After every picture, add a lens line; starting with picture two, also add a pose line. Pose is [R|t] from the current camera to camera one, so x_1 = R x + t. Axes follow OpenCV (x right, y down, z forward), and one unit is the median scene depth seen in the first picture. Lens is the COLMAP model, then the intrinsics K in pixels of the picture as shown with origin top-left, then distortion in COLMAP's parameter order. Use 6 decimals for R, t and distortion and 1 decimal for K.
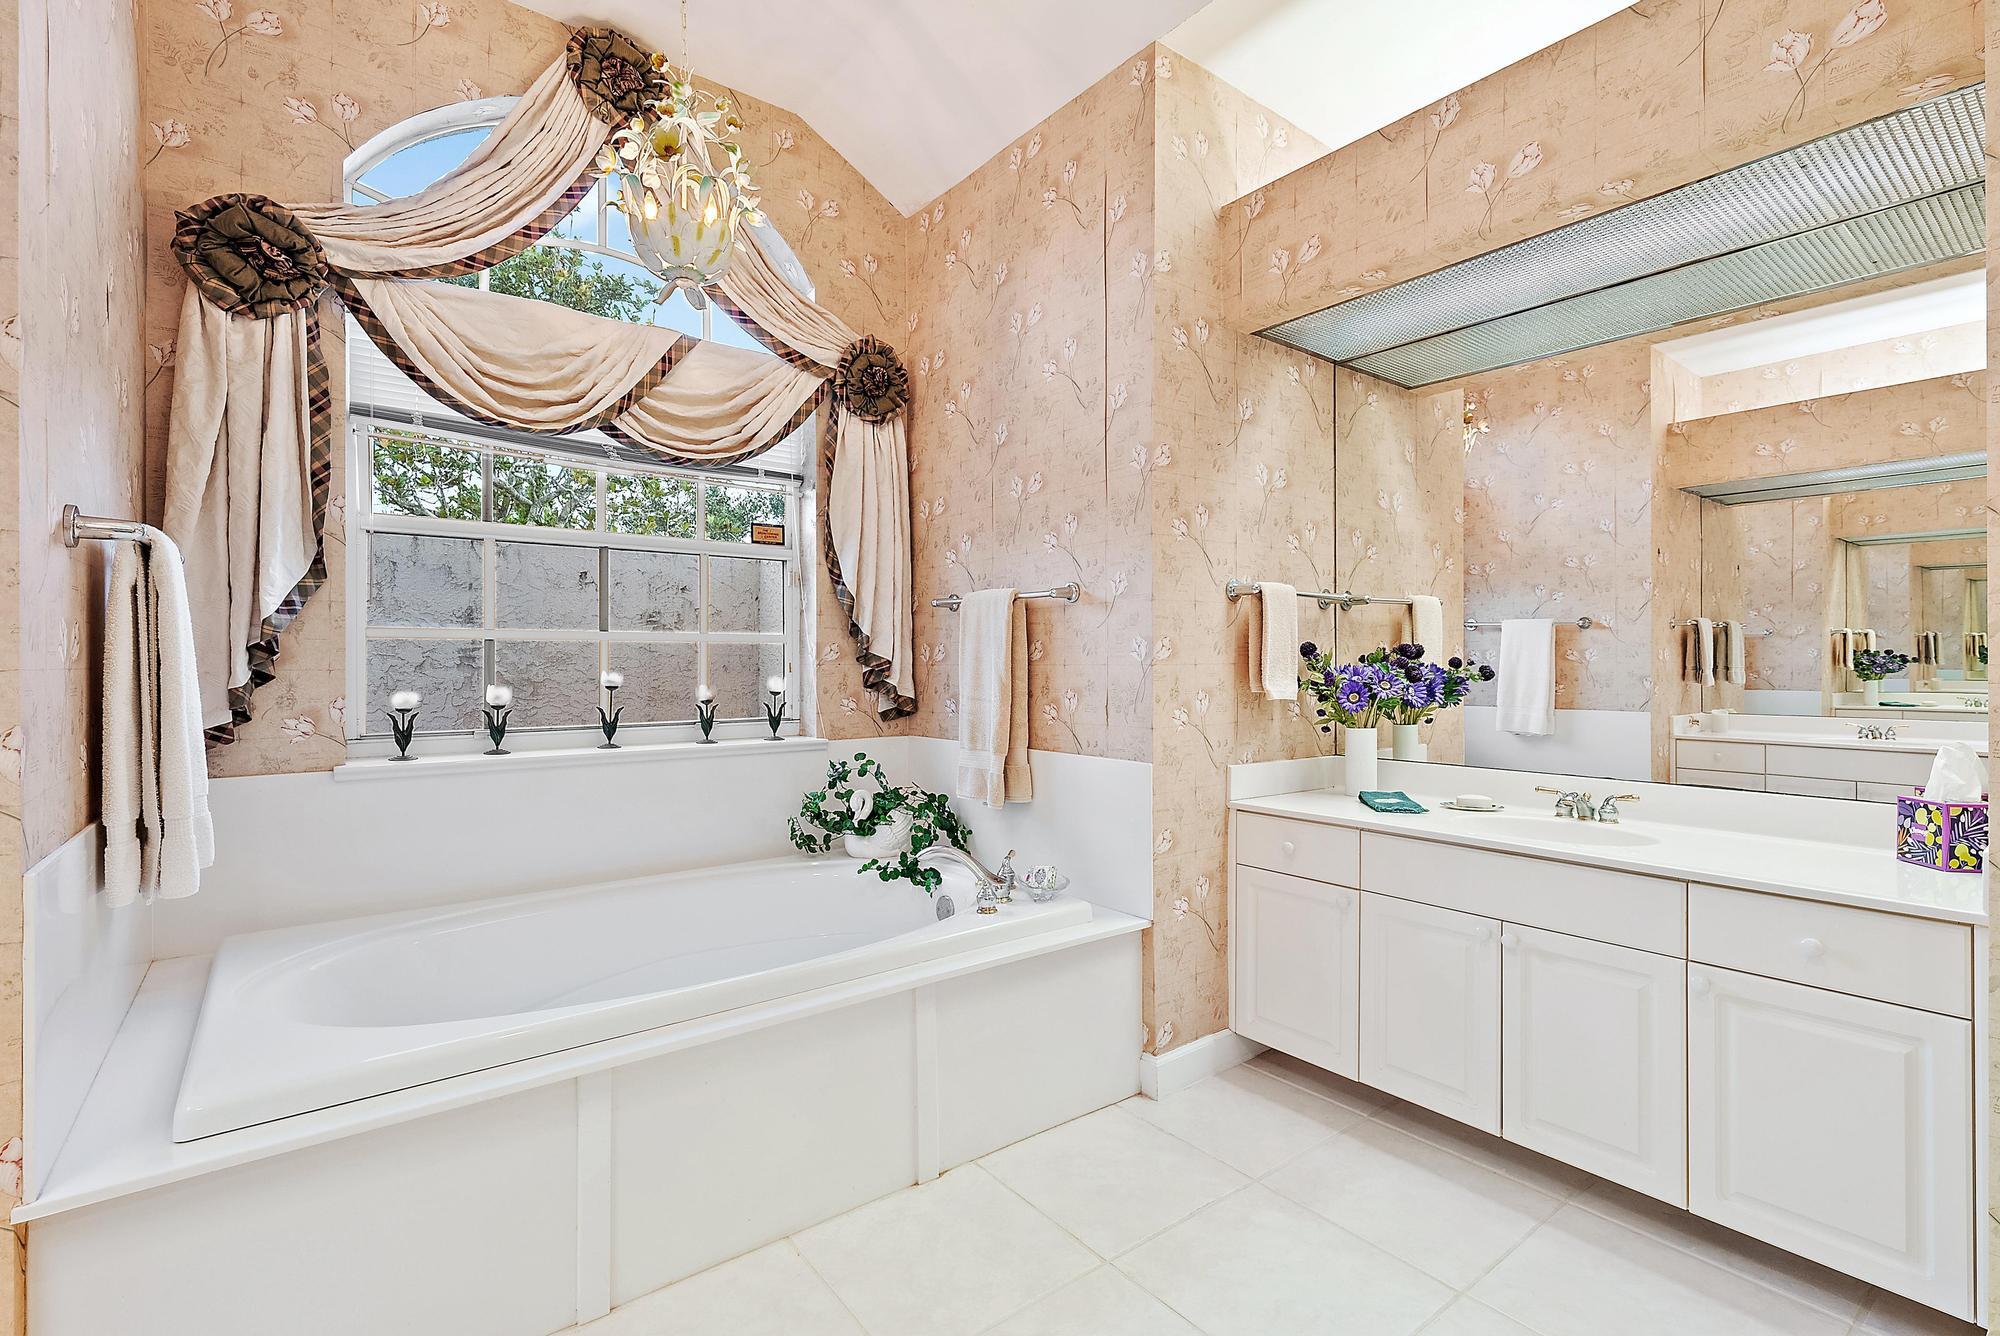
lens RADIAL K [[898.2, 0, 1000.0], [0, 898.2, 668.0], [0, 0, 1]] dist [-0.001293, -0.000657]
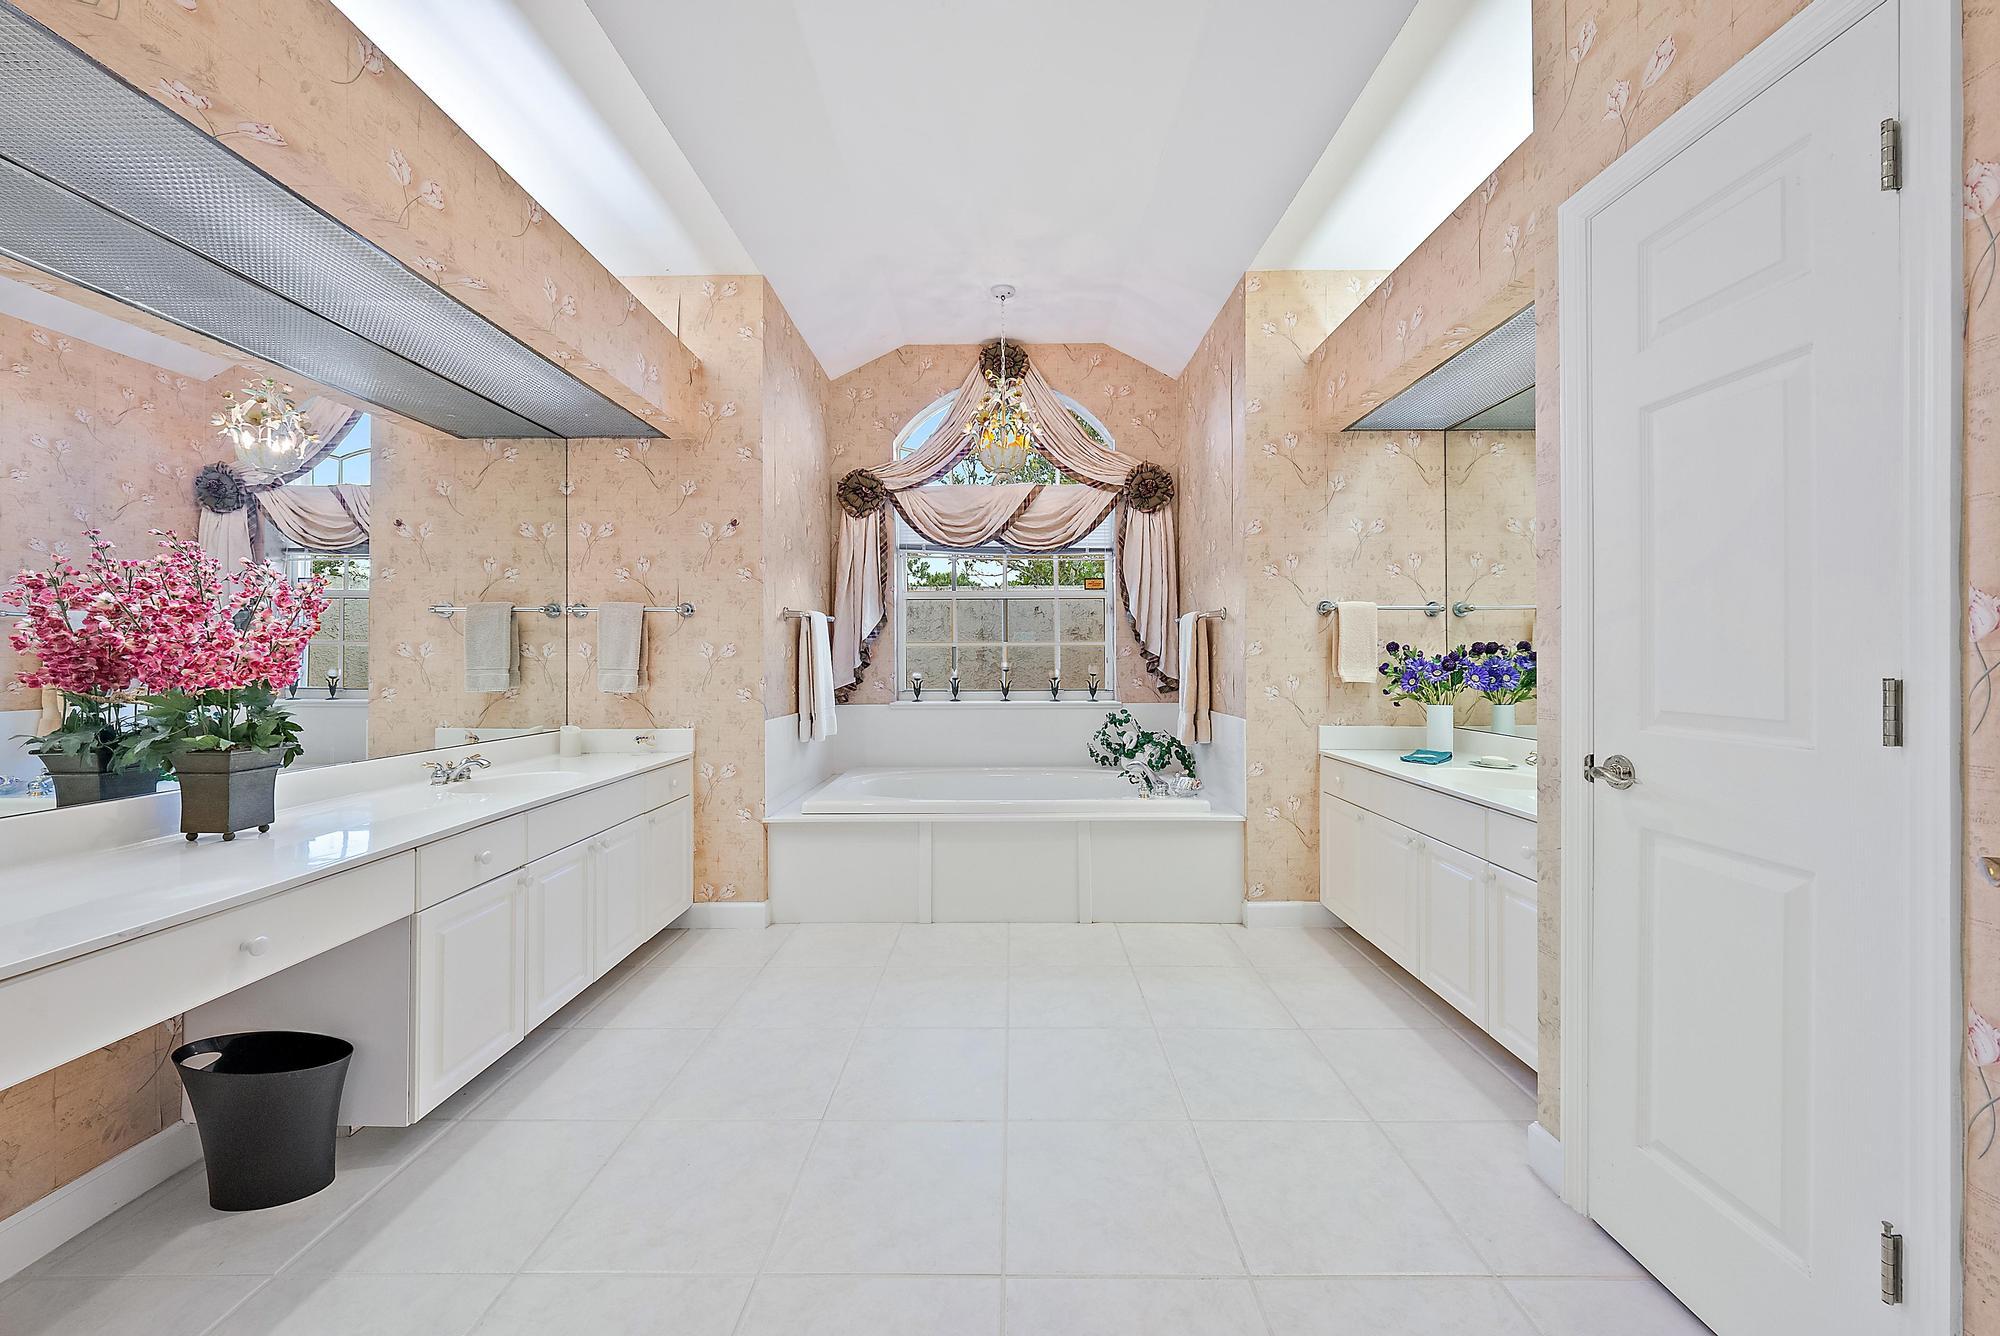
lens RADIAL K [[727.2, 0, 1004.5], [0, 727.2, 662.2], [0, 0, 1]] dist [-0.000837, 0.000030]
pose [[0.788272, 0.001371, -0.615326, 0.561321], [-0.001087, 0.999999, 0.000836, 0.002414], [0.615326, 0.000010, 0.788273, -0.263214]]
